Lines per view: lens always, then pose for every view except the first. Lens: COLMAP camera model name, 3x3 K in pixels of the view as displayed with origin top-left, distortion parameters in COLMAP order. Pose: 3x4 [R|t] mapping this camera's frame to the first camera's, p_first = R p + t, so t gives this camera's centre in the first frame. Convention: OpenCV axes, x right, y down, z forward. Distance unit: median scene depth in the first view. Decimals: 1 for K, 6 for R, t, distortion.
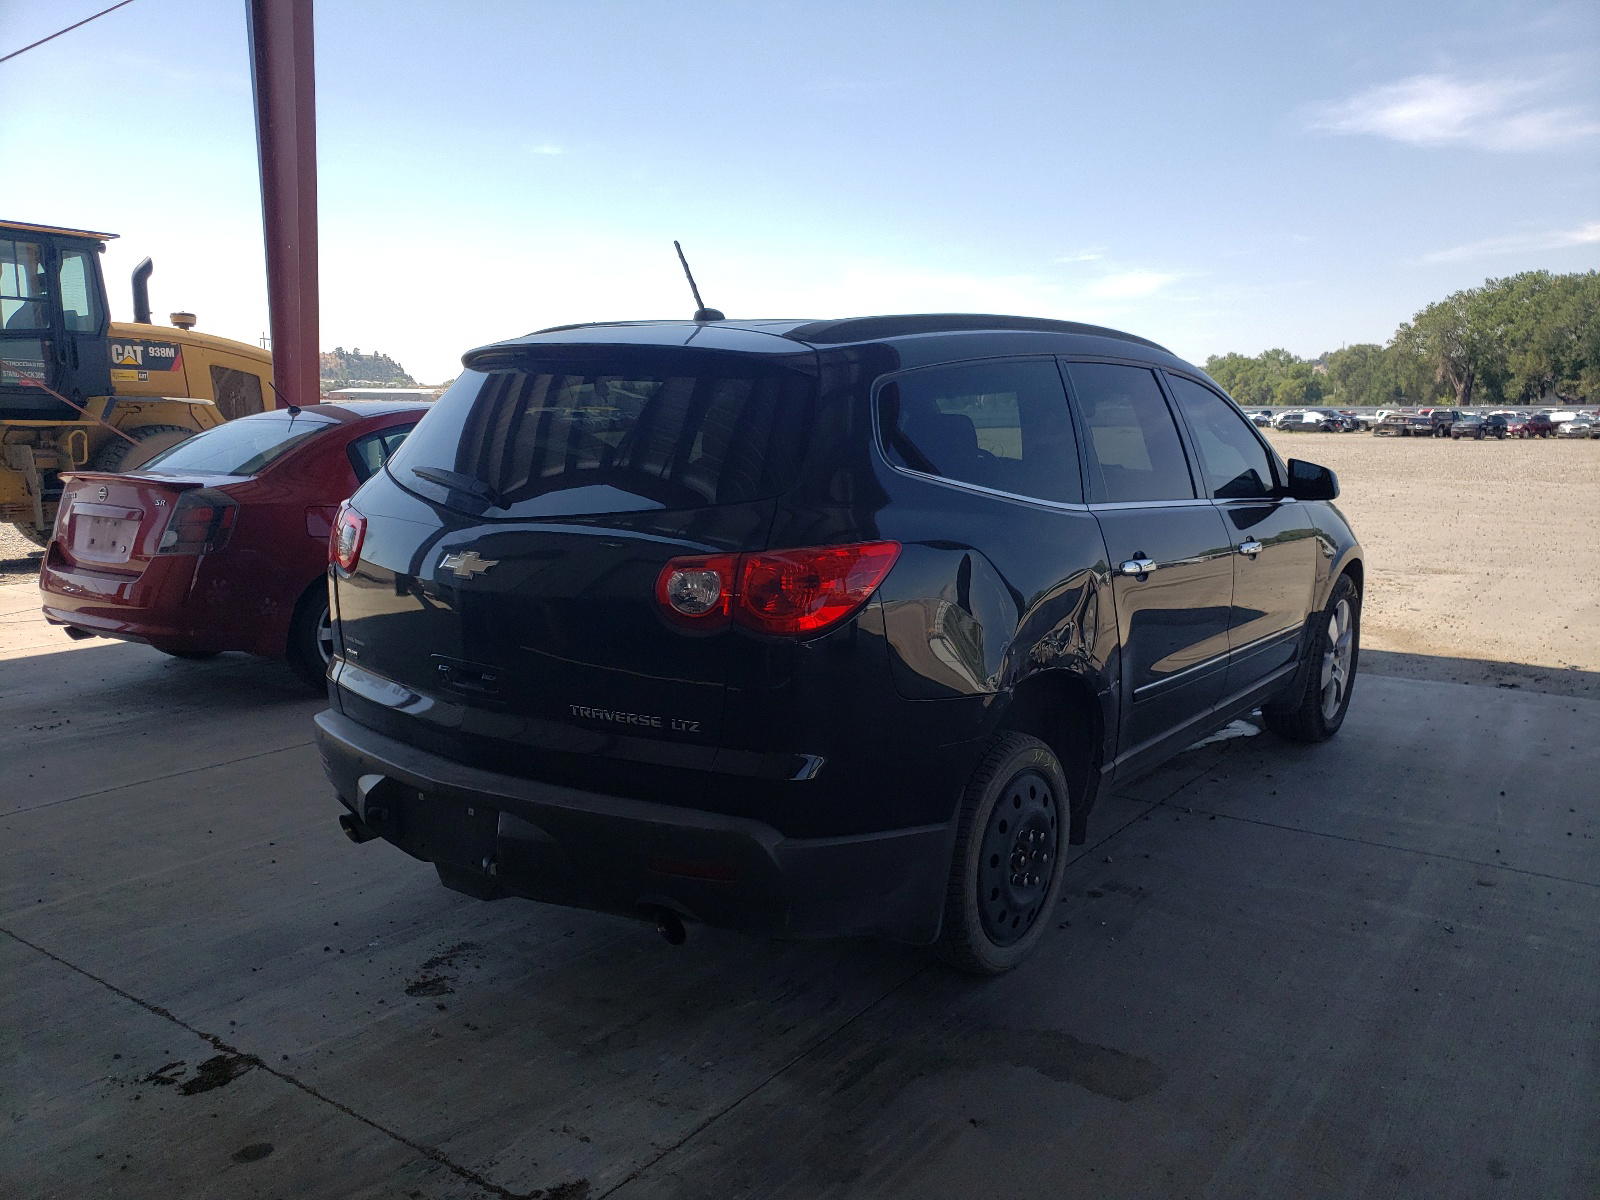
lens RADIAL K [[1274.2, 0, 801.6], [0, 1274.2, 599.2], [0, 0, 1]] dist [0.026754, 0.002572]
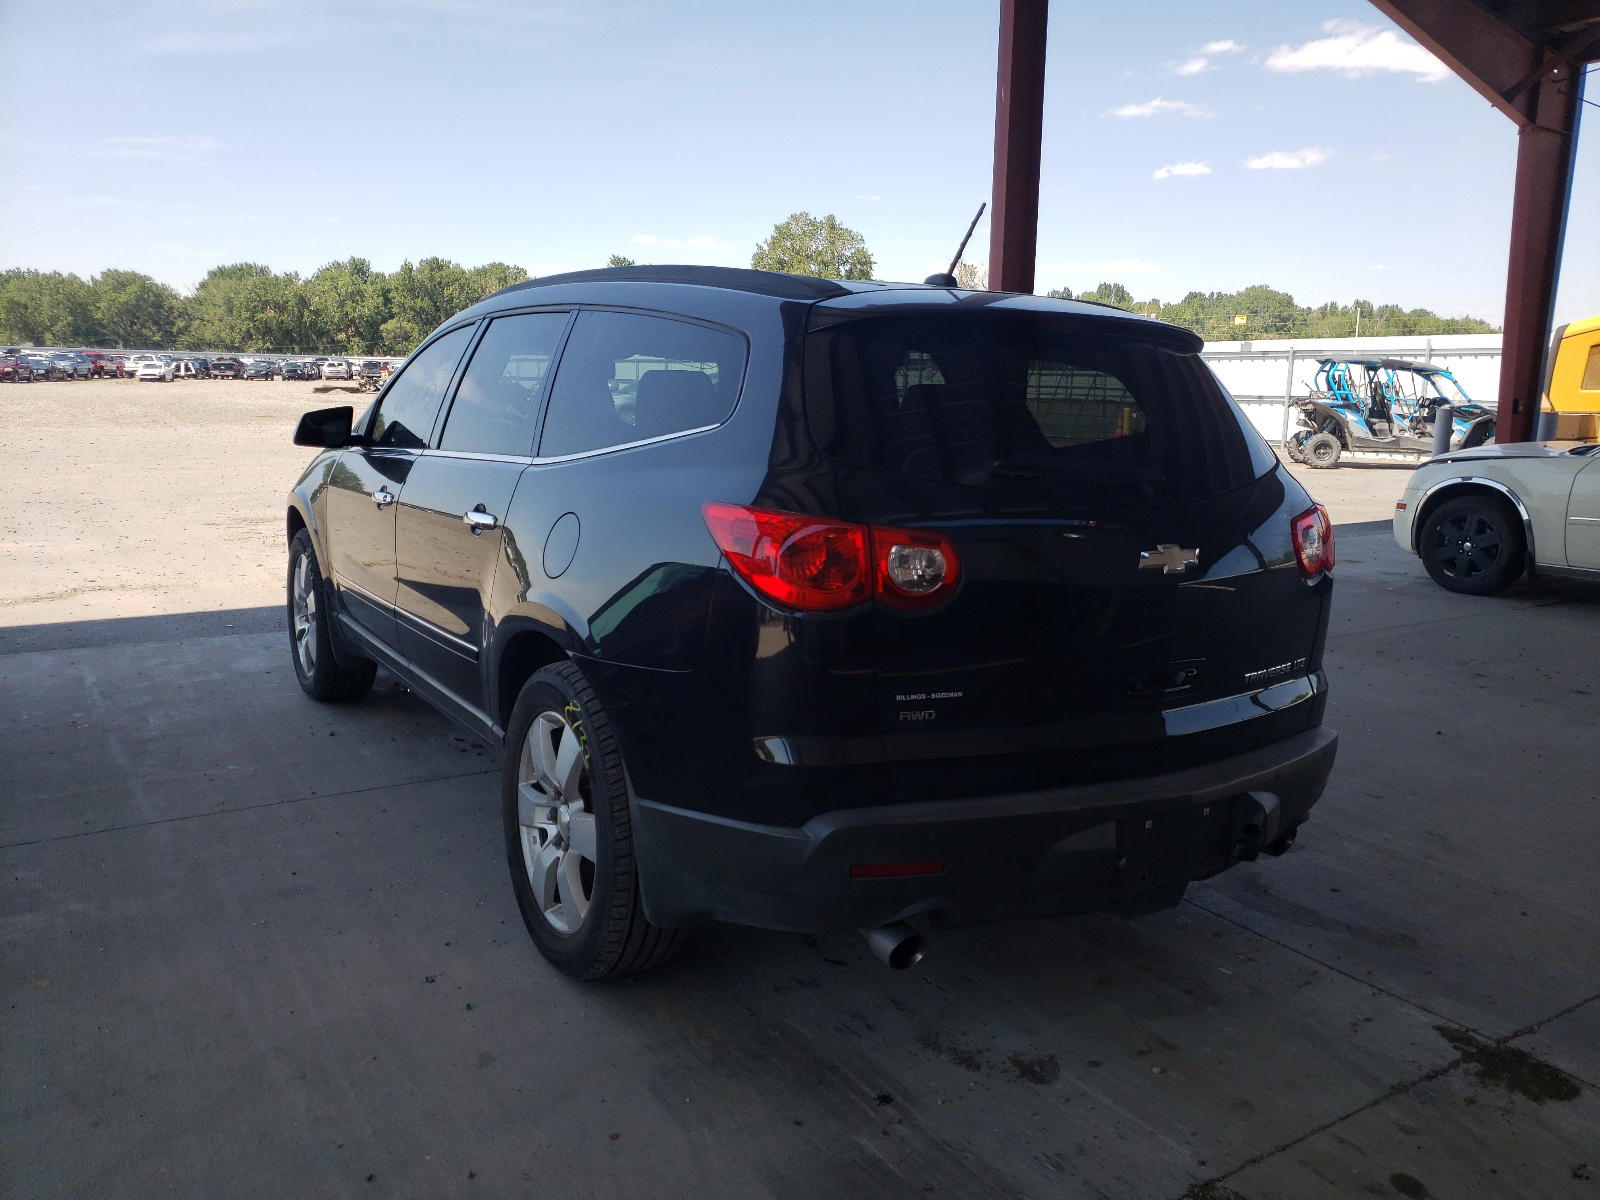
lens RADIAL K [[1274.2, 0, 800.9], [0, 1274.2, 600.7], [0, 0, 1]] dist [0.026754, 0.002572]
pose [[0.355415, -0.171402, 0.918859, -1.157486], [0.119340, 0.983319, 0.137265, -0.157774], [-0.927059, 0.060871, 0.369942, 0.853769]]
